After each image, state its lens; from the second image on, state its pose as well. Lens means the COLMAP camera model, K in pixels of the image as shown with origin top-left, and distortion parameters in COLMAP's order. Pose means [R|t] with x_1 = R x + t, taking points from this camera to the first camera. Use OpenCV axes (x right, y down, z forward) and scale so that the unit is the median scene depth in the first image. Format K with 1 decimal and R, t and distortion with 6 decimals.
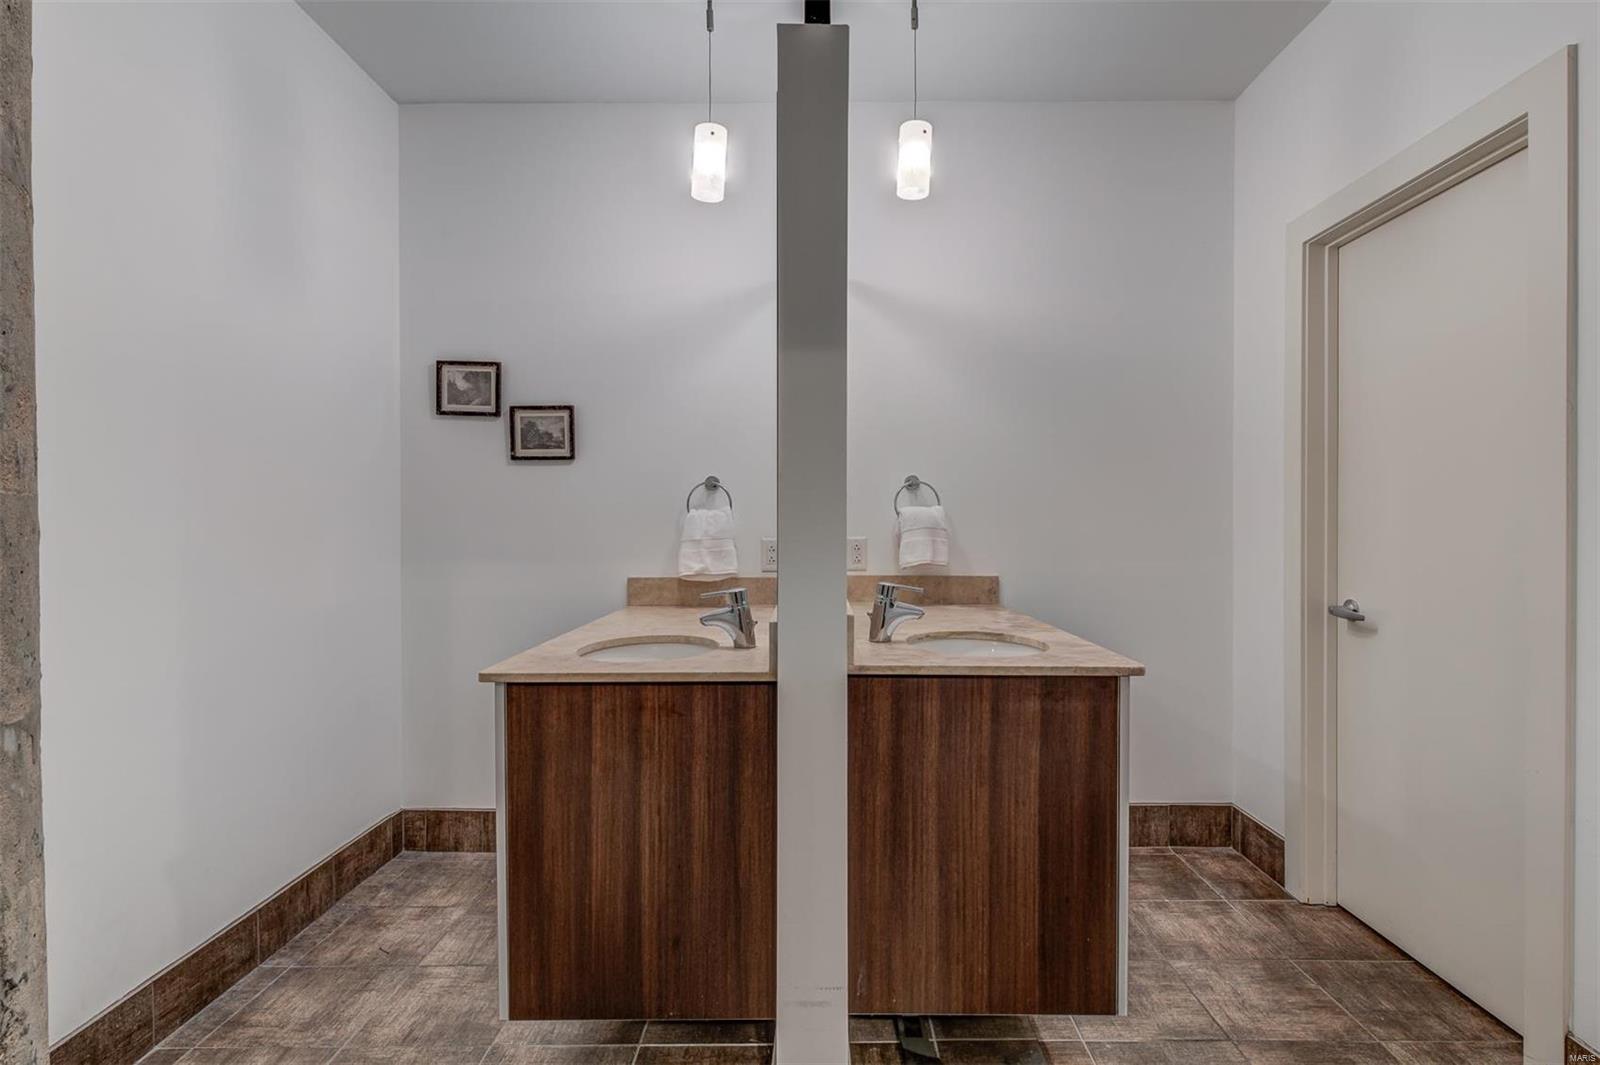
lens RADIAL K [[797.1, 0, 807.8], [0, 797.1, 531.0], [0, 0, 1]] dist [0.004221, -0.002822]
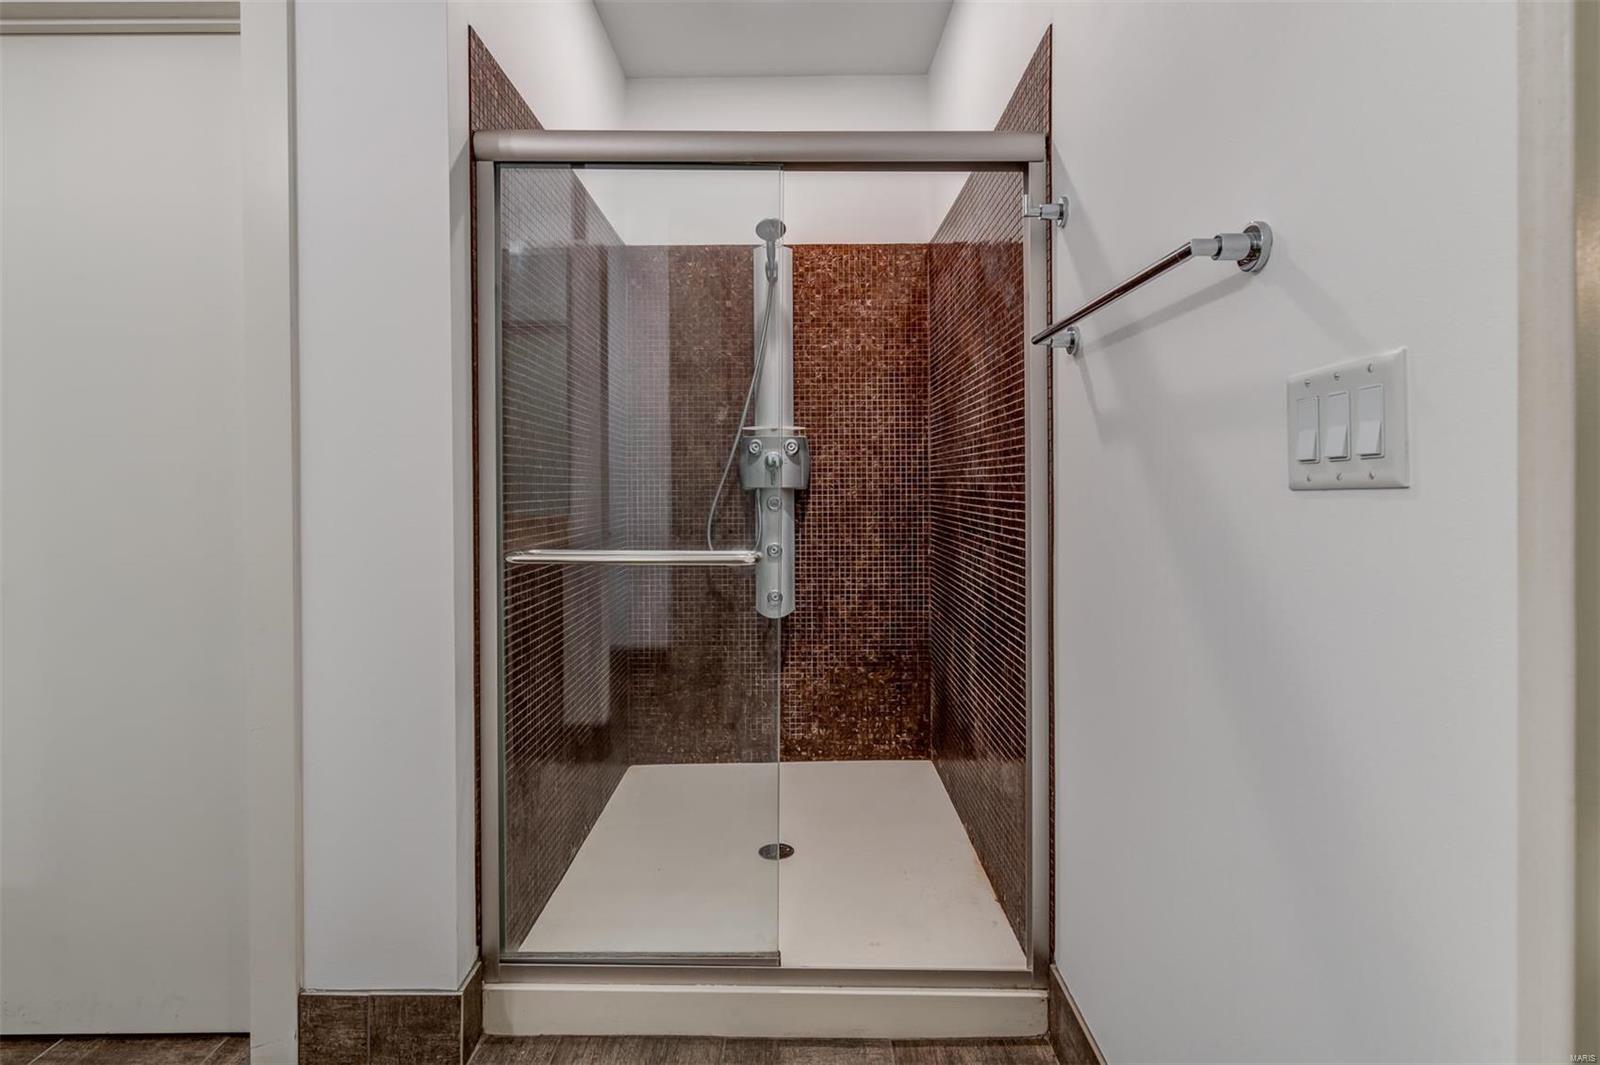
lens RADIAL K [[817.6, 0, 804.1], [0, 817.6, 492.8], [0, 0, 1]] dist [-0.002667, -0.001068]
pose [[-0.019579, -0.004433, 0.999798, -0.020531], [0.013847, 0.999893, 0.004705, 0.028209], [-0.999712, 0.013937, -0.019515, 0.297592]]
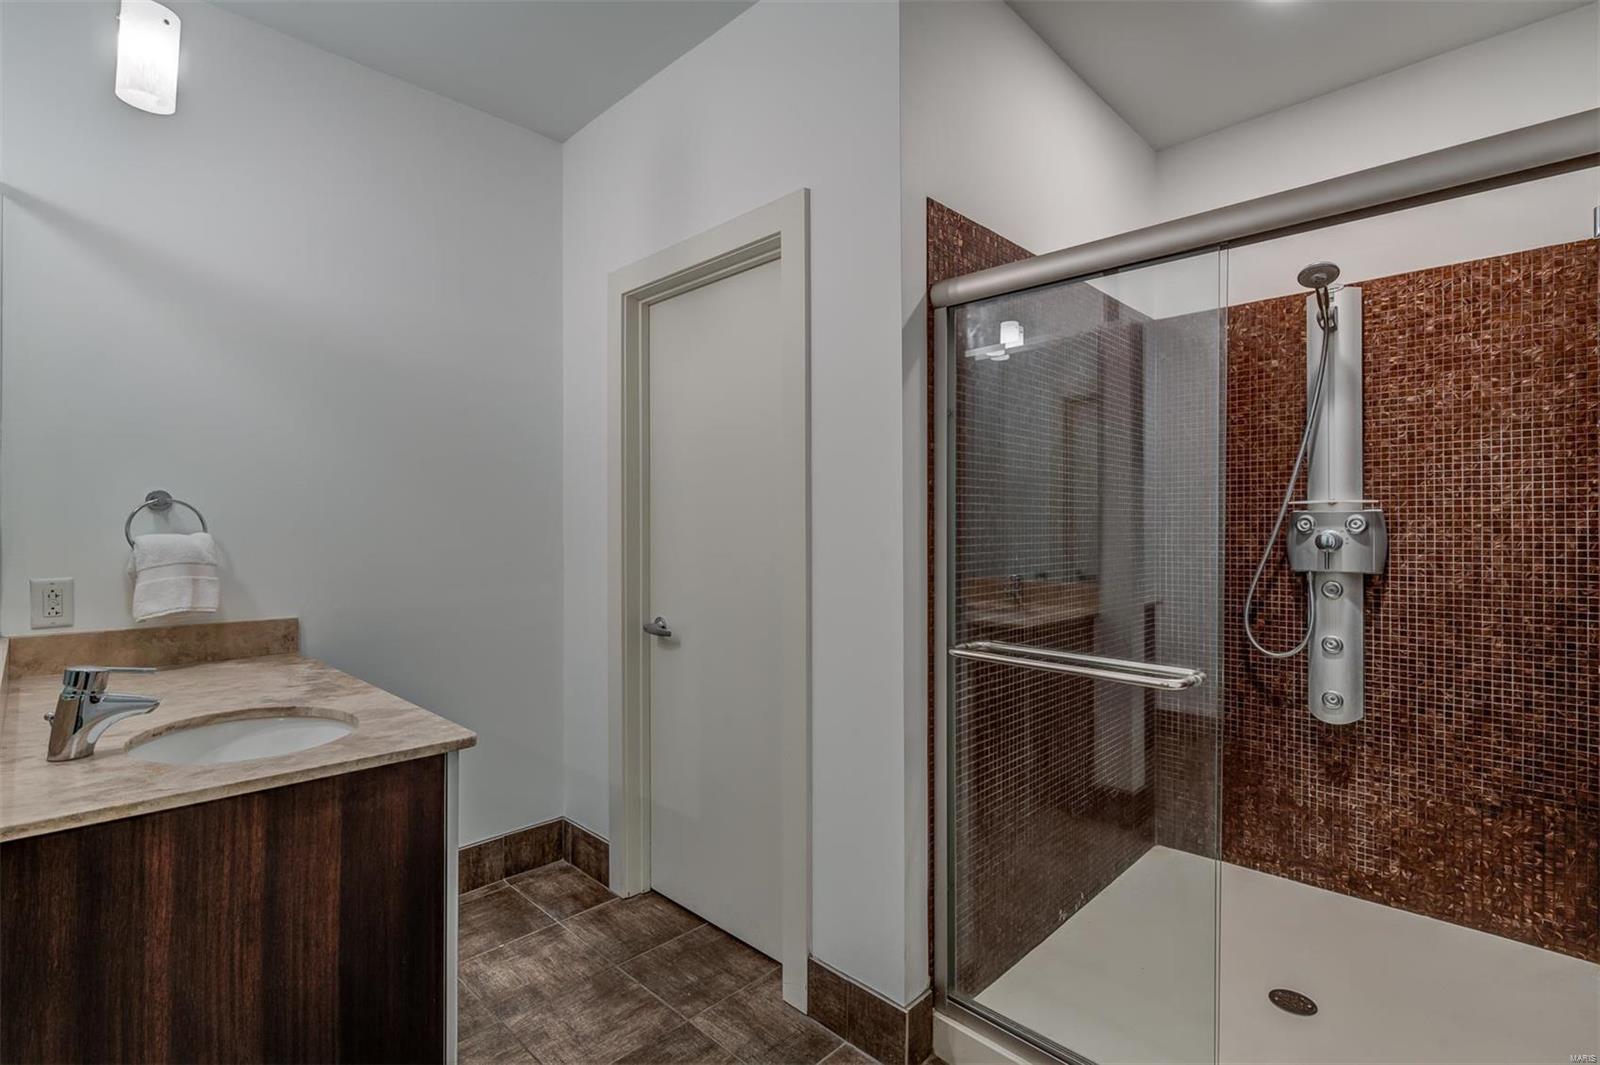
lens RADIAL K [[750.4, 0, 807.2], [0, 750.4, 524.5], [0, 0, 1]] dist [0.000437, -0.001569]
pose [[0.689076, 0.001114, 0.724688, 0.054379], [0.005416, 0.999963, -0.006687, -0.040361], [-0.724669, 0.008533, 0.689044, 0.120252]]
